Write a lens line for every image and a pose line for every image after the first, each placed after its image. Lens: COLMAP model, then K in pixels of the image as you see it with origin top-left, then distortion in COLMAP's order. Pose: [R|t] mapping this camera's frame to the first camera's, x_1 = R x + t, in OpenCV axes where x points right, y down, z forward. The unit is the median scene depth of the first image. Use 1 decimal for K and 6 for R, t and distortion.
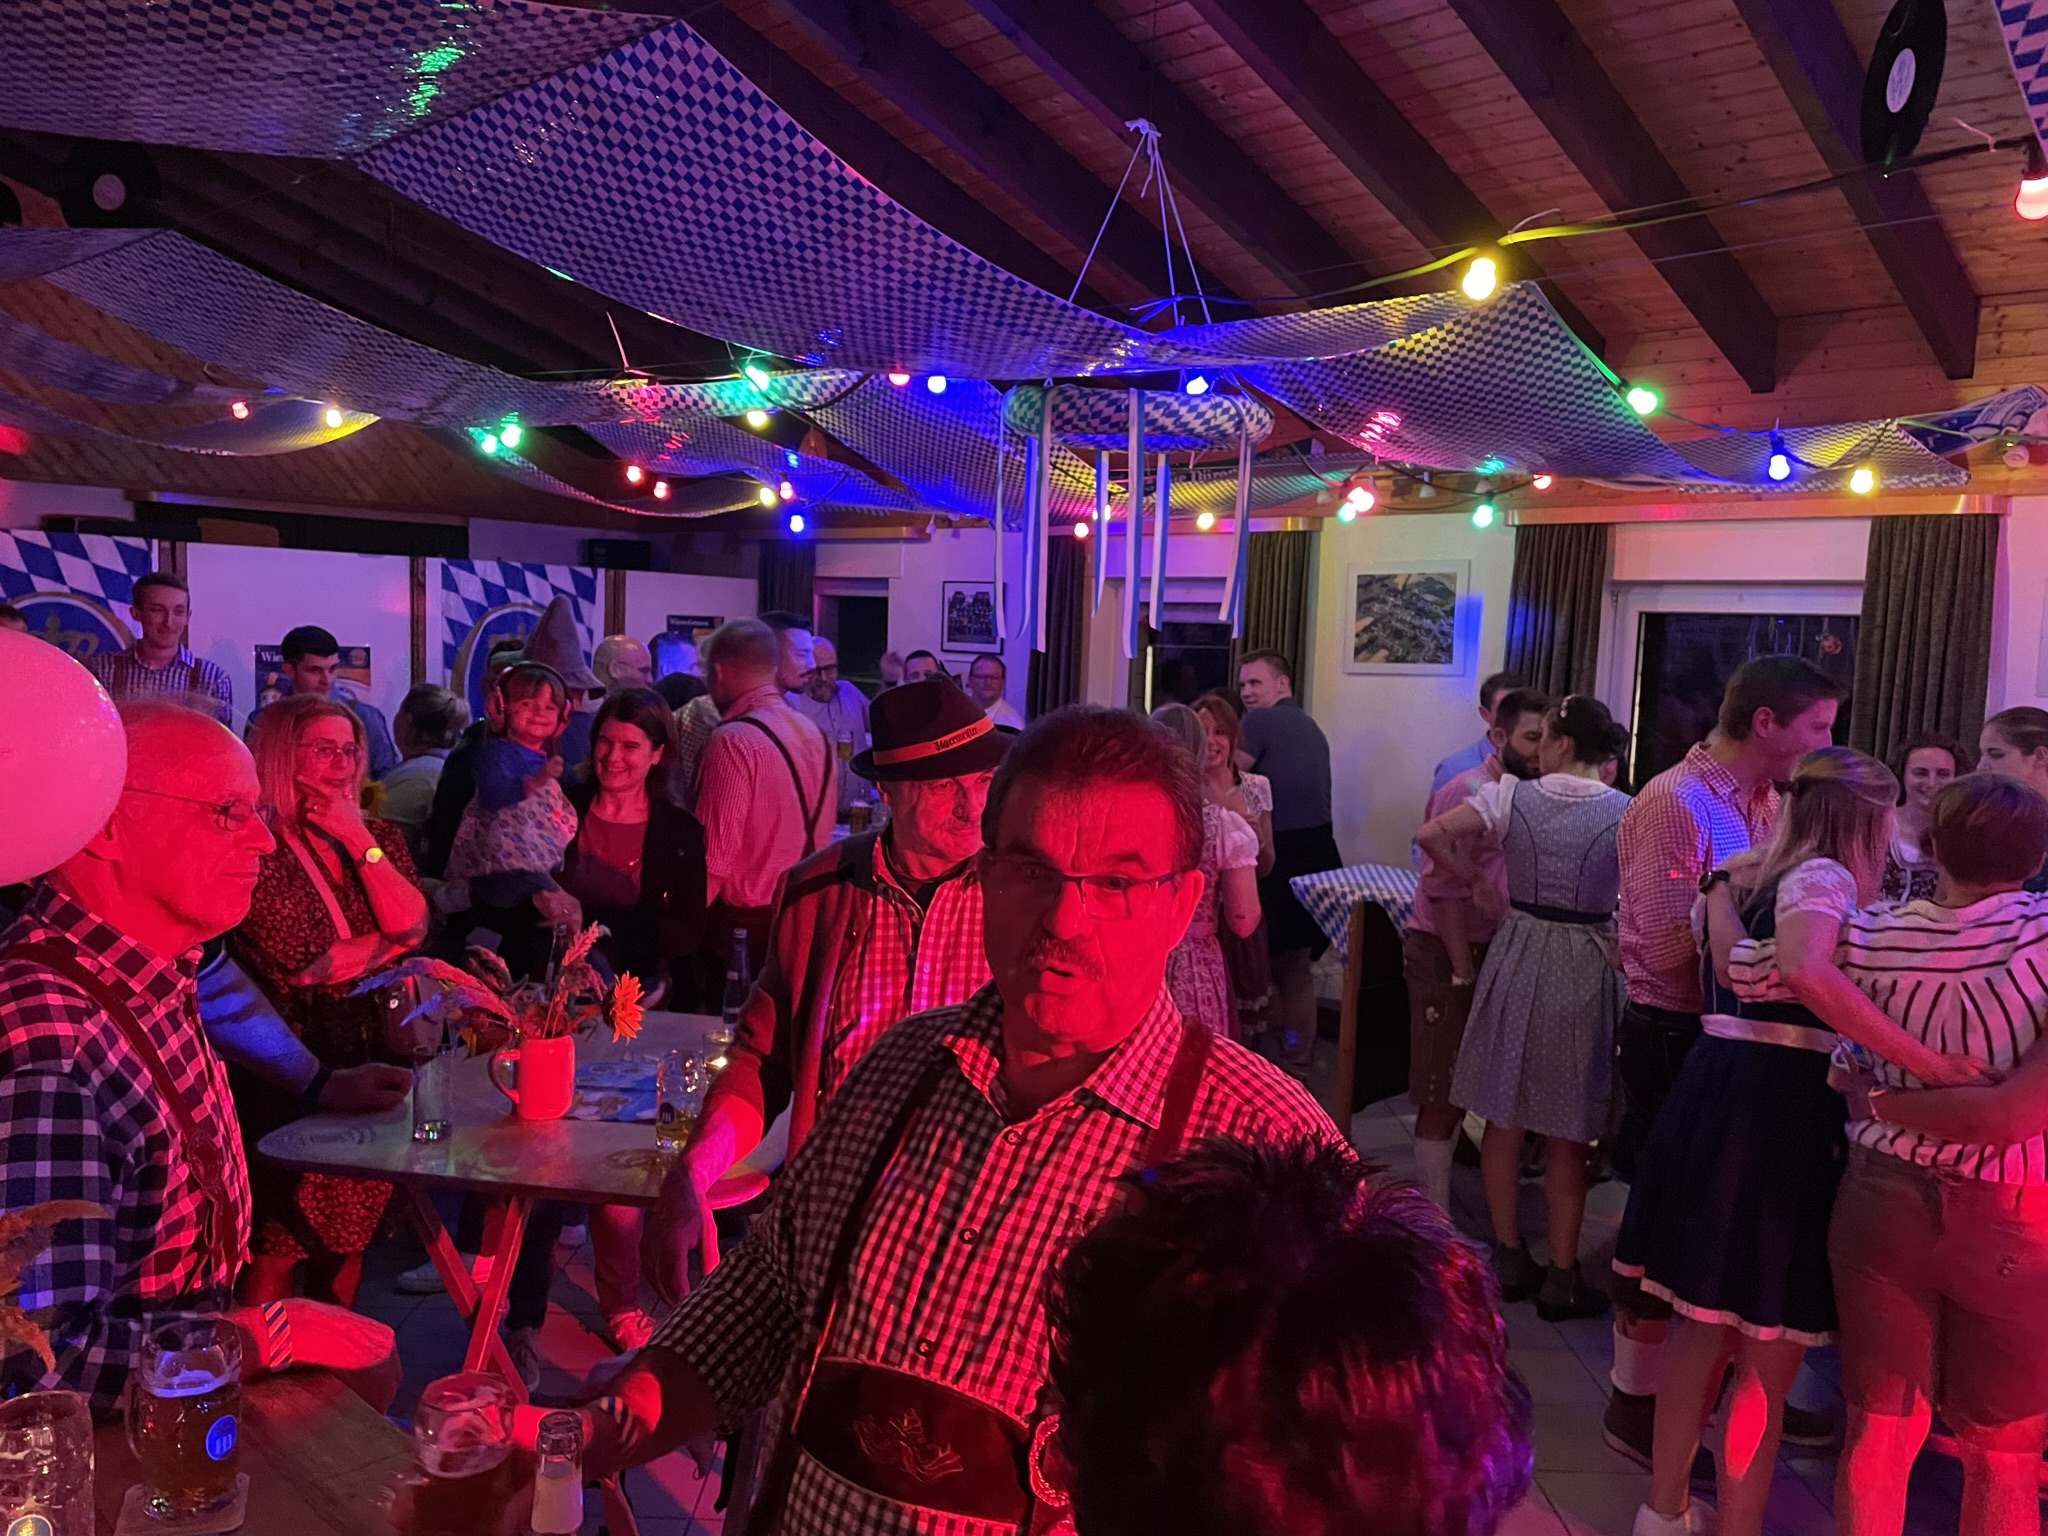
lens RADIAL K [[1519.2, 0, 1021.8], [0, 1519.2, 764.4], [0, 0, 1]] dist [0.020912, -0.022433]
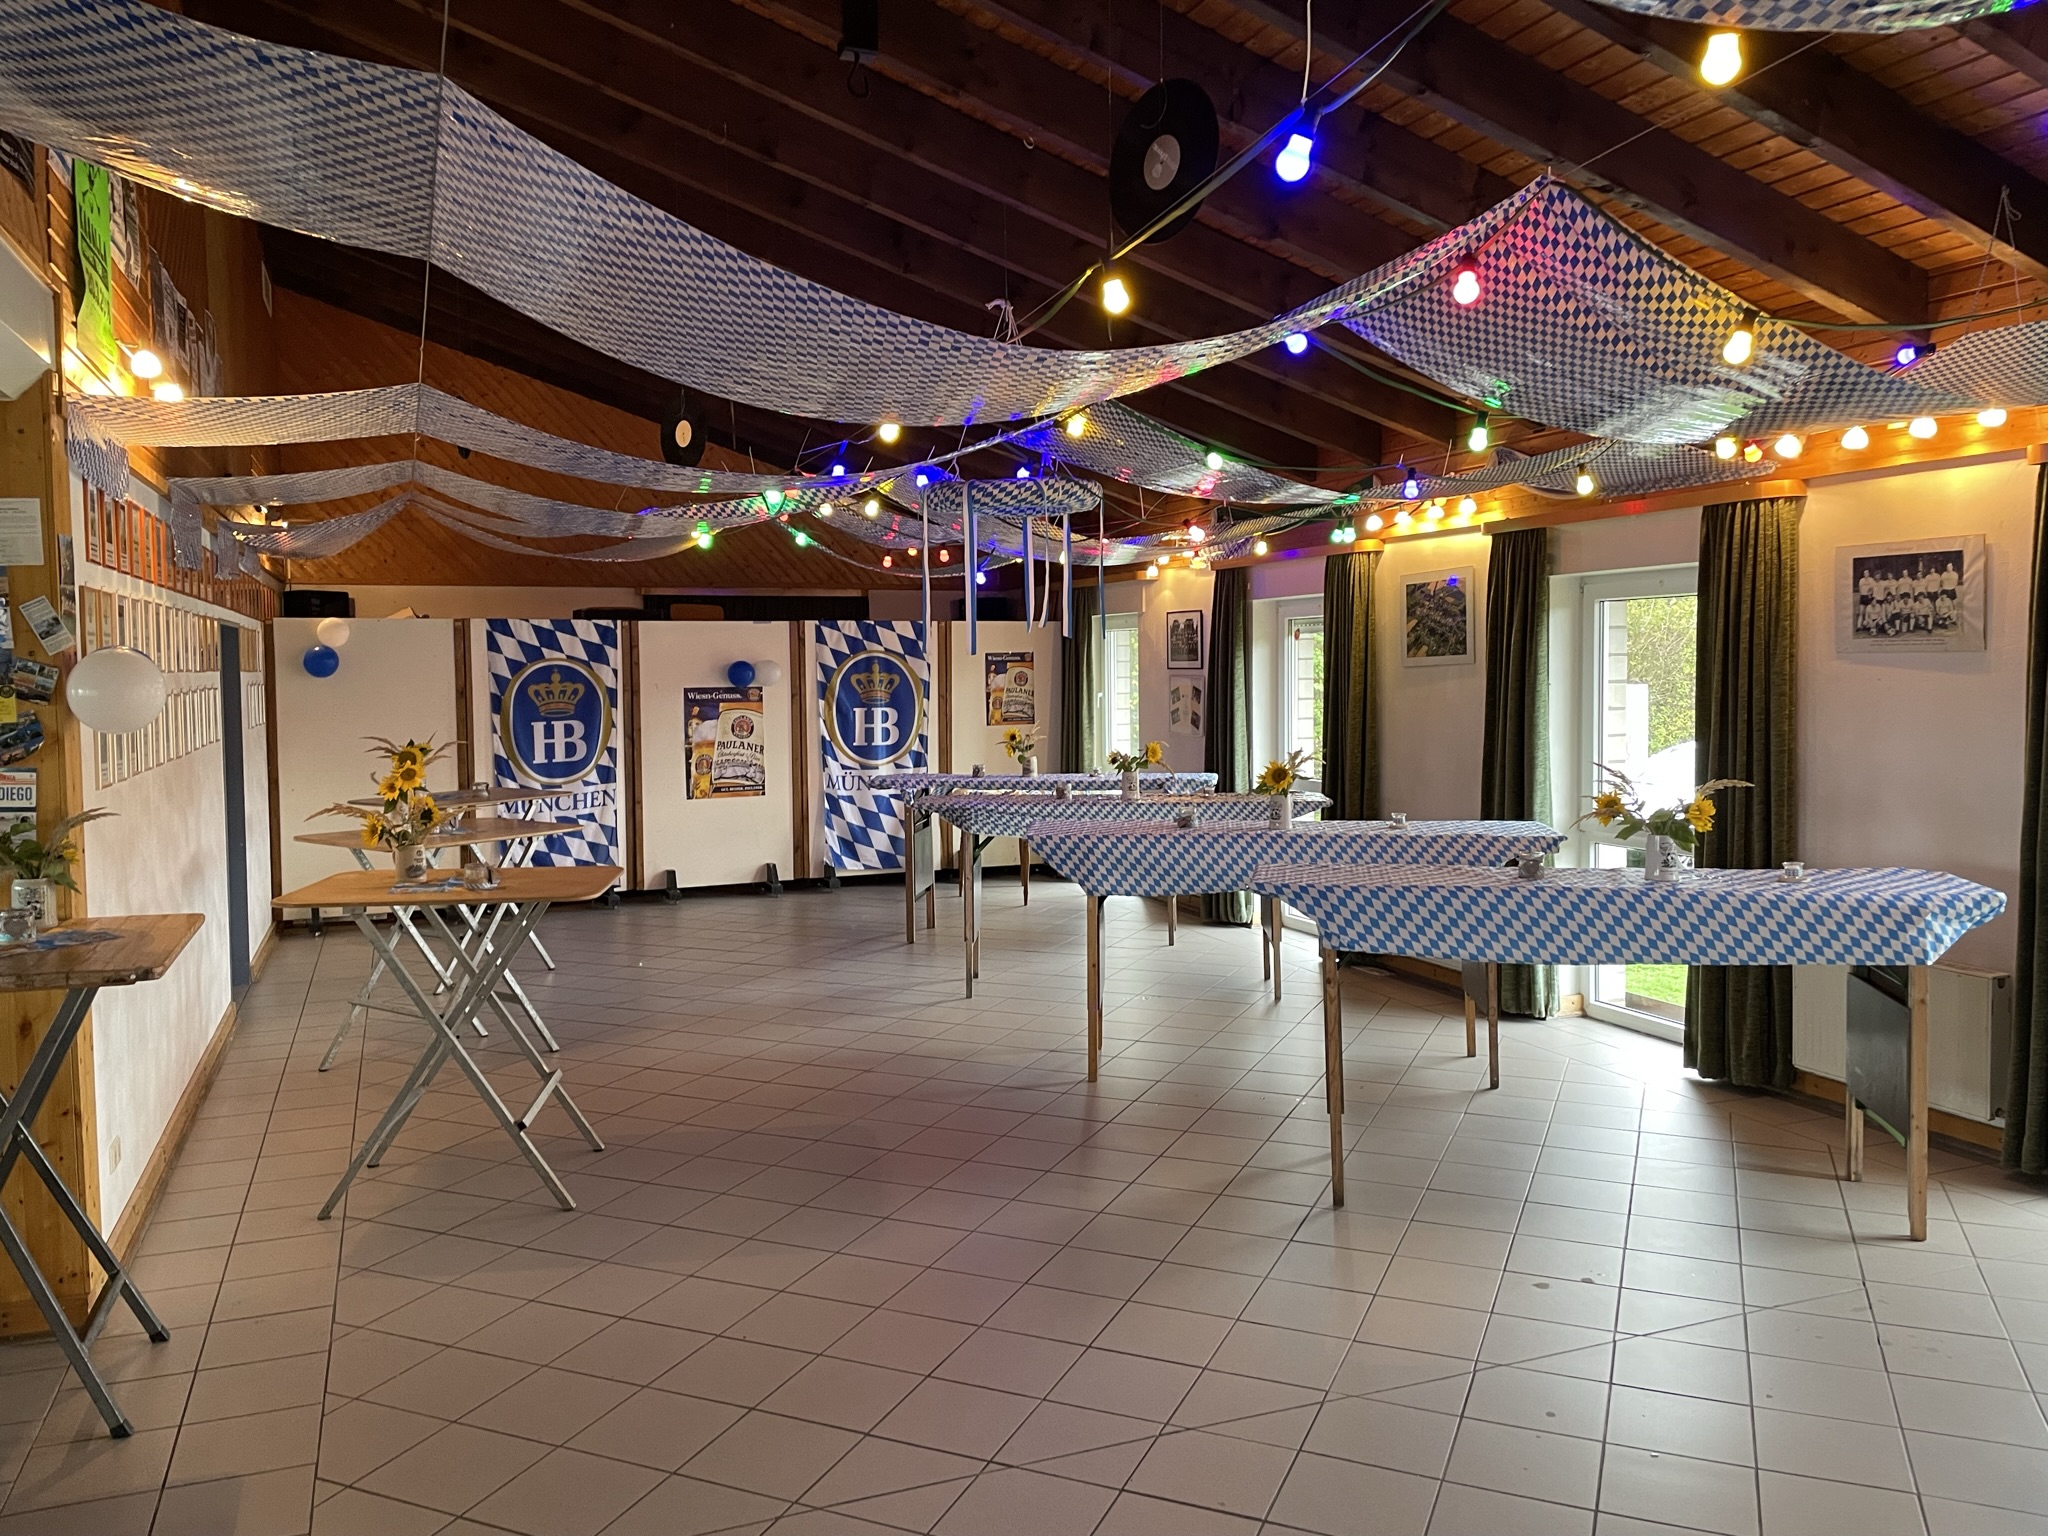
lens RADIAL K [[1519.2, 0, 1013.3], [0, 1519.2, 760.4], [0, 0, 1]] dist [0.020912, -0.022433]
pose [[0.909216, -0.026007, -0.415511, 0.434735], [0.012490, 0.999302, -0.035216, 0.051766], [0.416137, 0.026829, 0.908906, -0.213358]]
